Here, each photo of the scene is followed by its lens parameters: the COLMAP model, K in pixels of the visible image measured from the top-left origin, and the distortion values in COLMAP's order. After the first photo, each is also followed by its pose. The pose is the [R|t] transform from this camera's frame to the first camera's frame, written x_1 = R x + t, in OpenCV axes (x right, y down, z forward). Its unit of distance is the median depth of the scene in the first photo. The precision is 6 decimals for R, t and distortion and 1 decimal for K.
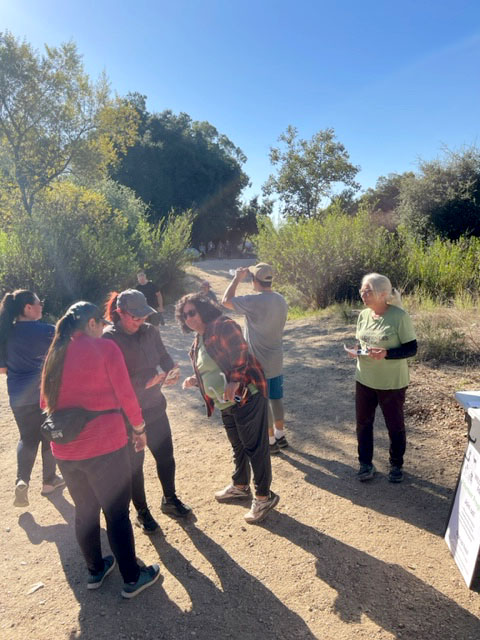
lens RADIAL K [[432.7, 0, 240.0], [0, 432.7, 320.0], [0, 0, 1]] dist [0.002868, 0.000110]
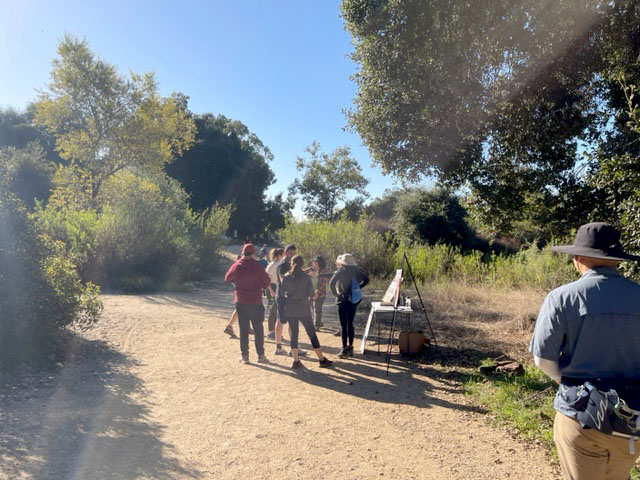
lens RADIAL K [[432.7, 0, 320.0], [0, 432.7, 240.0], [0, 0, 1]] dist [0.002868, 0.000110]
pose [[0.986735, 0.079536, 0.141519, -0.017875], [-0.055540, 0.984547, -0.166082, 0.020549], [-0.152541, 0.156019, 0.975904, -0.129065]]
